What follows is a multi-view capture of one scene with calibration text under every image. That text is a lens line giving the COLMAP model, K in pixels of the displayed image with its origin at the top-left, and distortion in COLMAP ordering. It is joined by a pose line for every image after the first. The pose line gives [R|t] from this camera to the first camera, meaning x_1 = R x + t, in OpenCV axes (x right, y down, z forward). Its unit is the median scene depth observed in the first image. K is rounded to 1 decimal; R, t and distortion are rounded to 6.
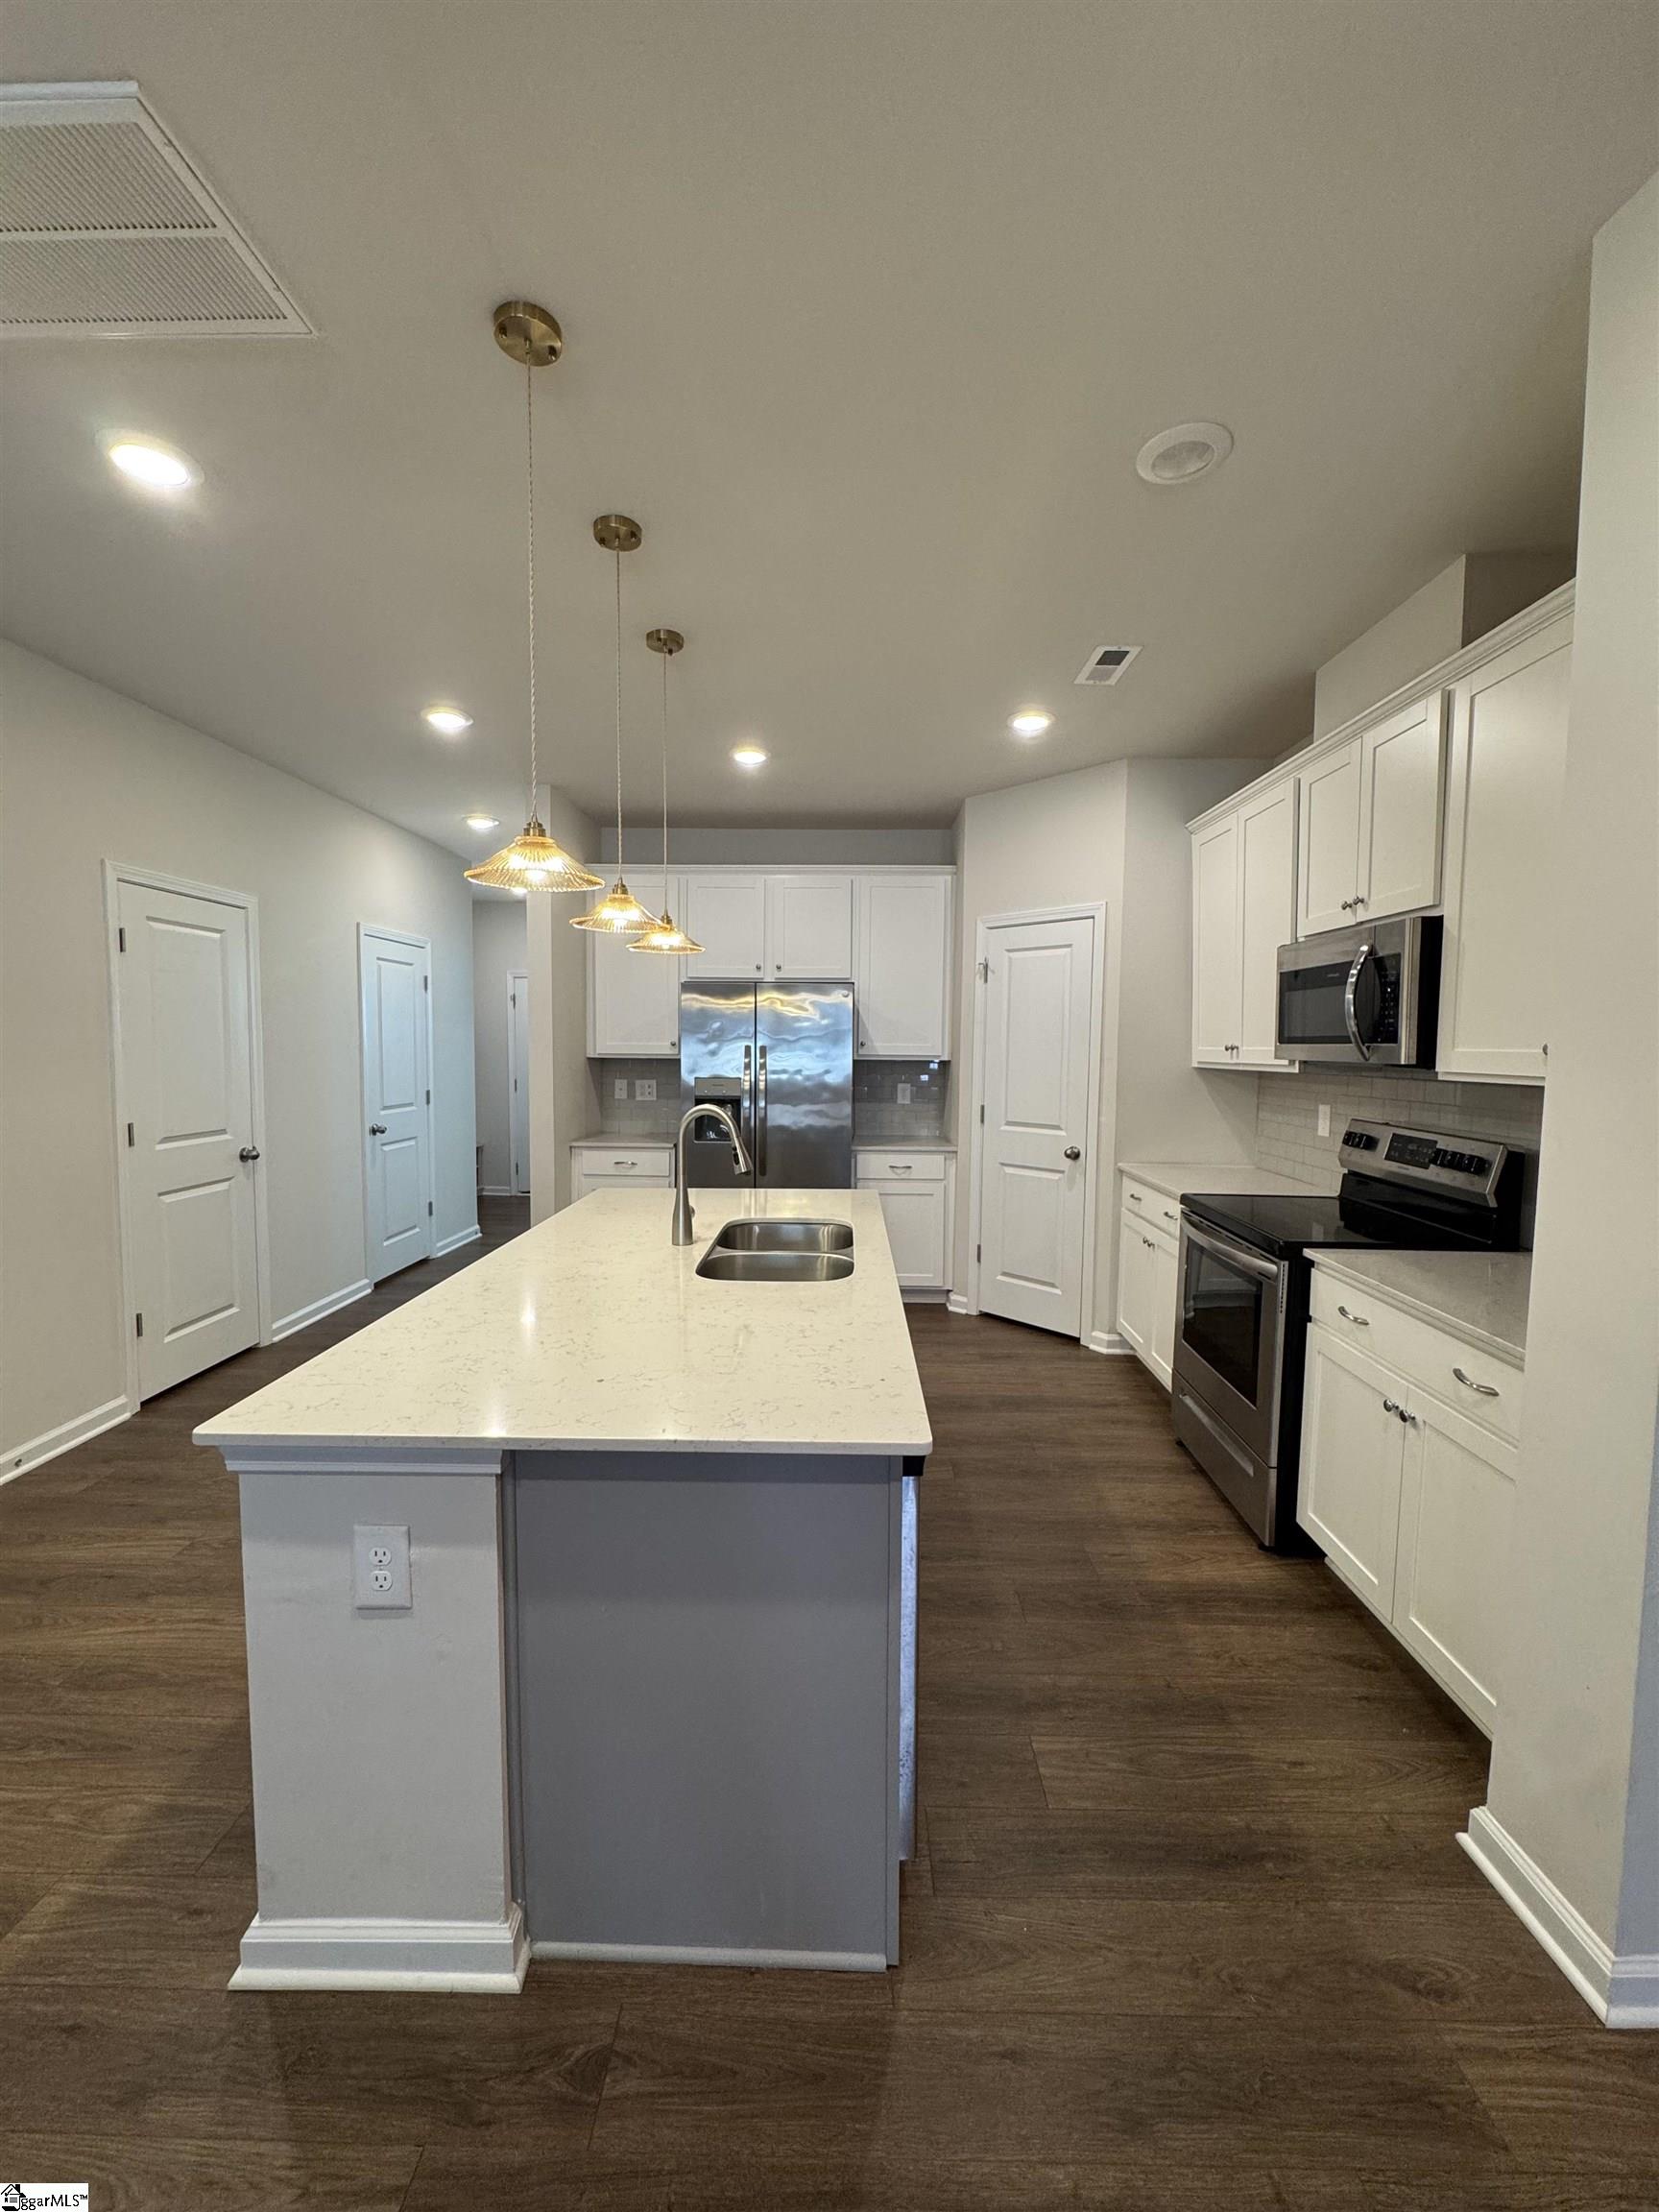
lens RADIAL K [[879.2, 0, 814.5], [0, 879.2, 1101.4], [0, 0, 1]] dist [-0.013624, -0.000042]
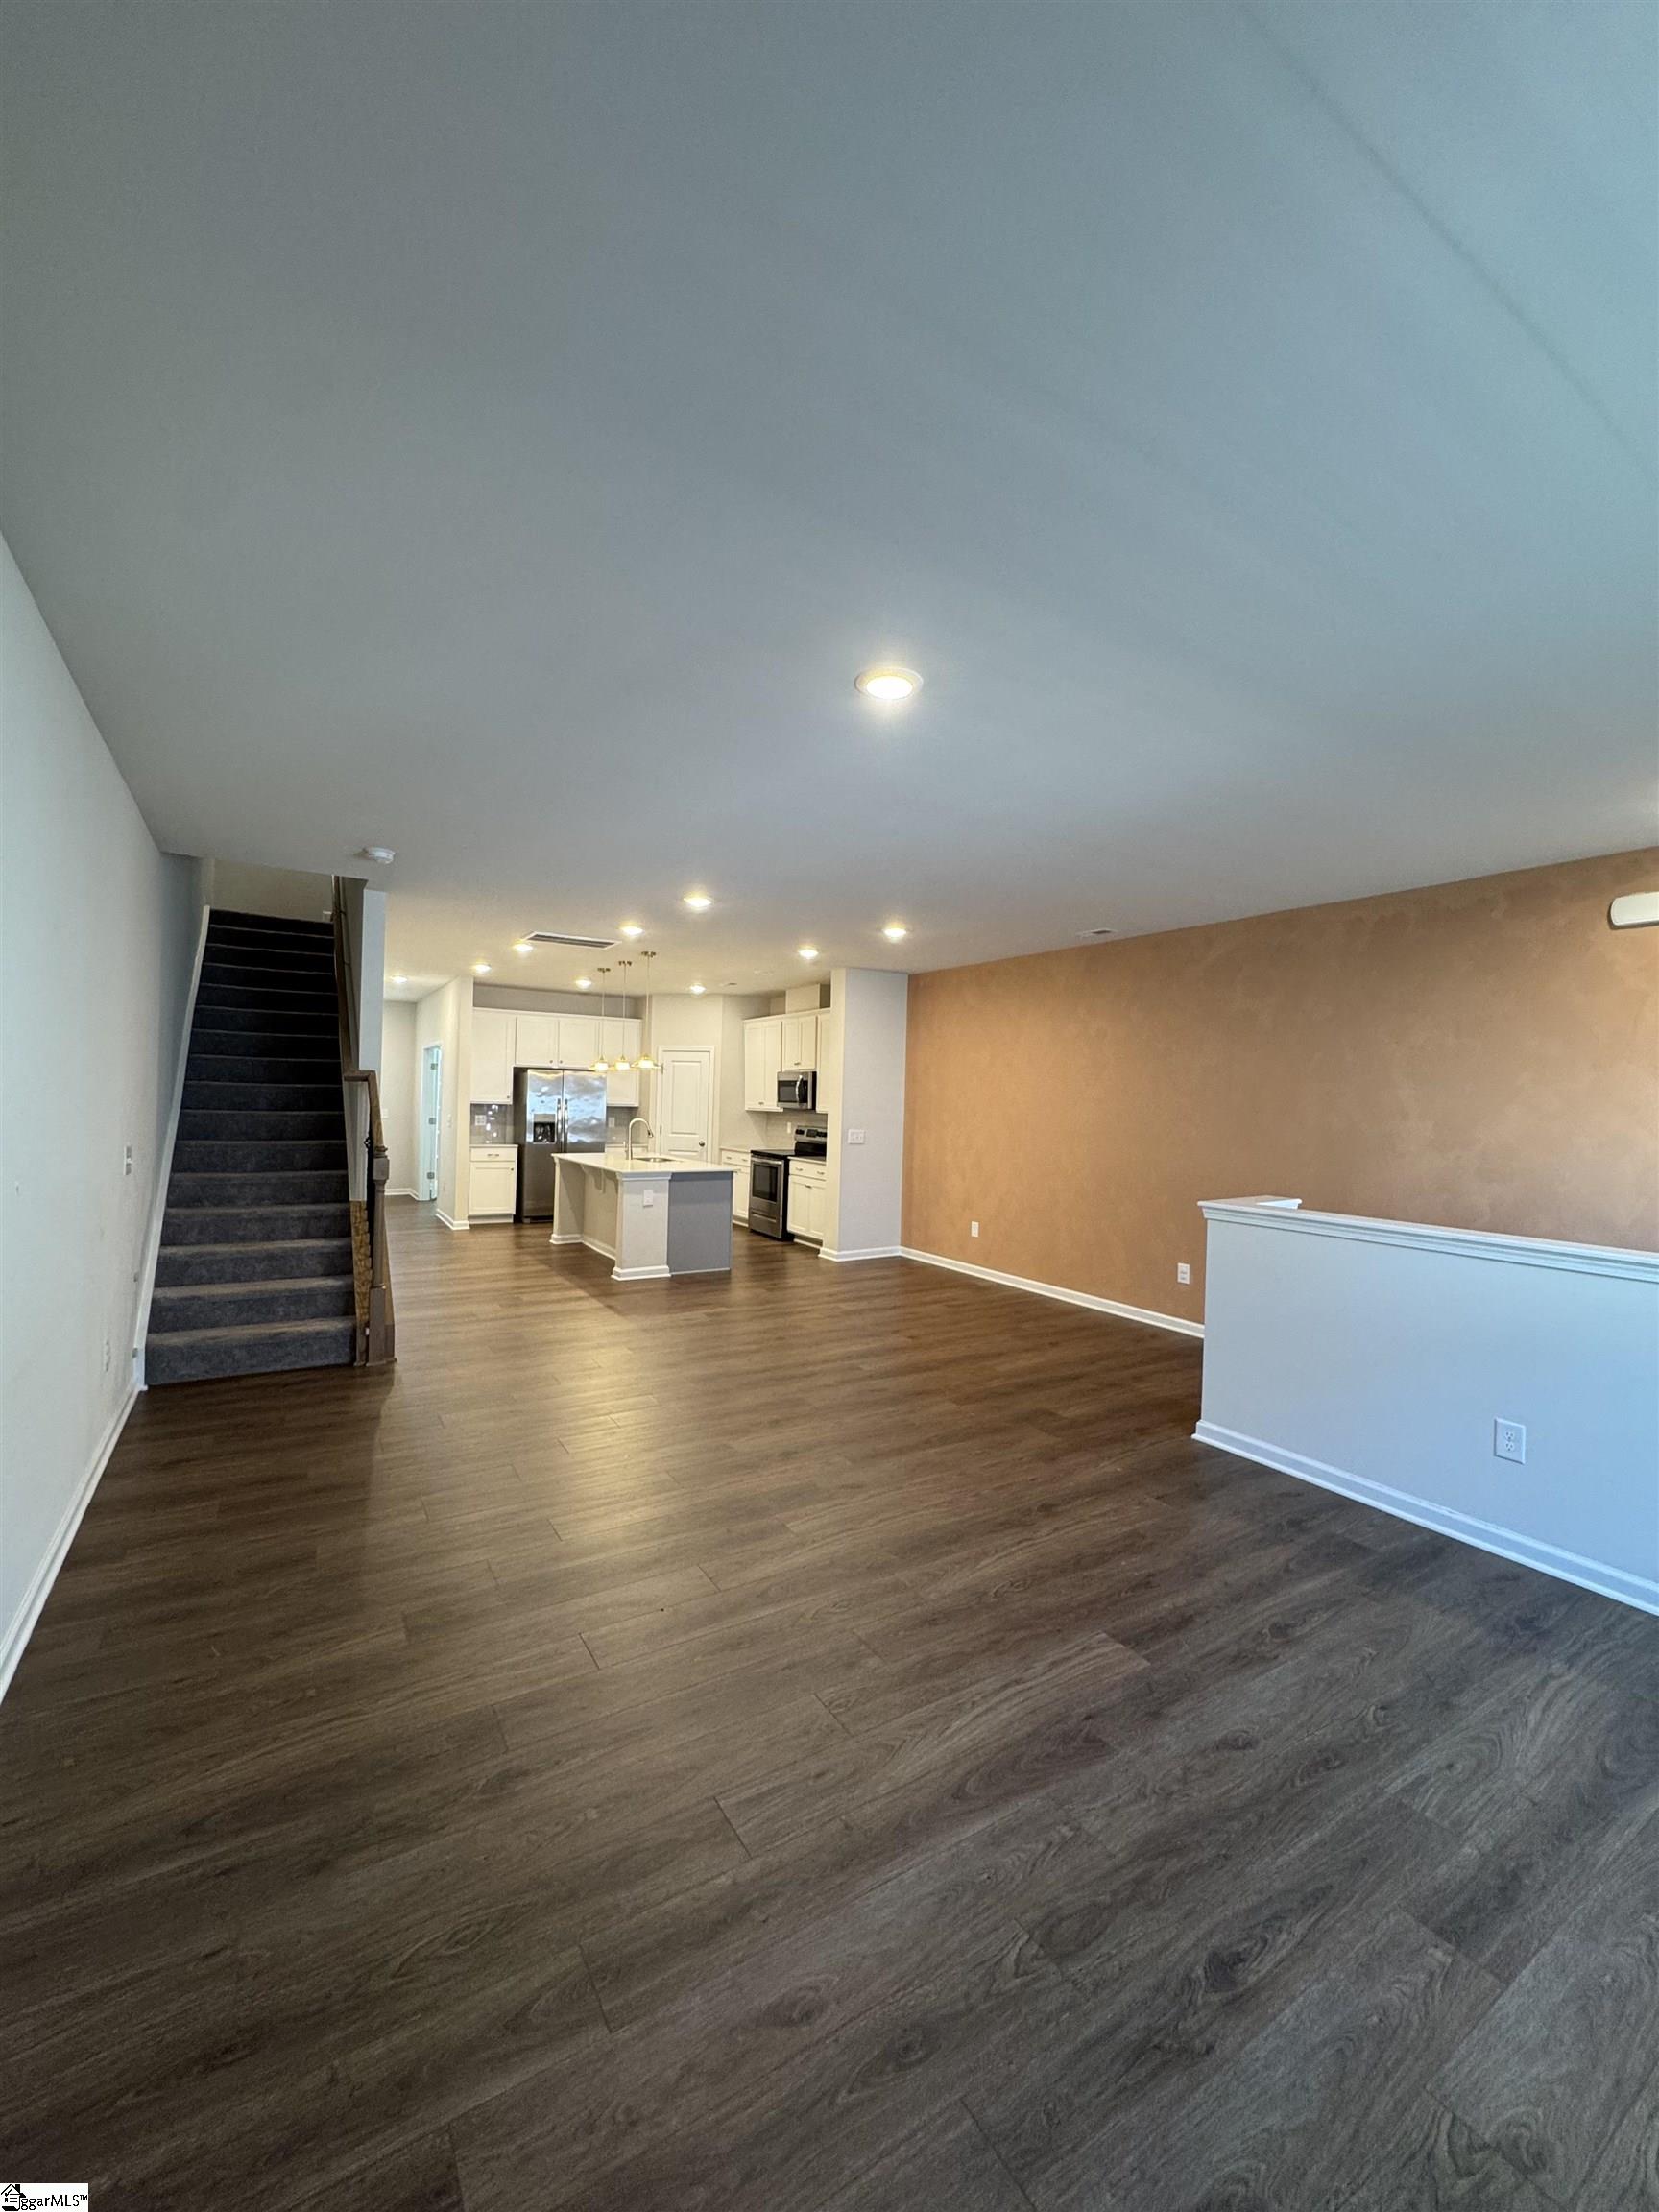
lens RADIAL K [[879.2, 0, 815.7], [0, 879.2, 1115.1], [0, 0, 1]] dist [-0.013624, -0.000042]
pose [[0.839004, 0.005301, 0.544099, -1.191147], [0.015545, 0.999311, -0.033706, 0.098139], [-0.543903, 0.036737, 0.838344, -1.913115]]
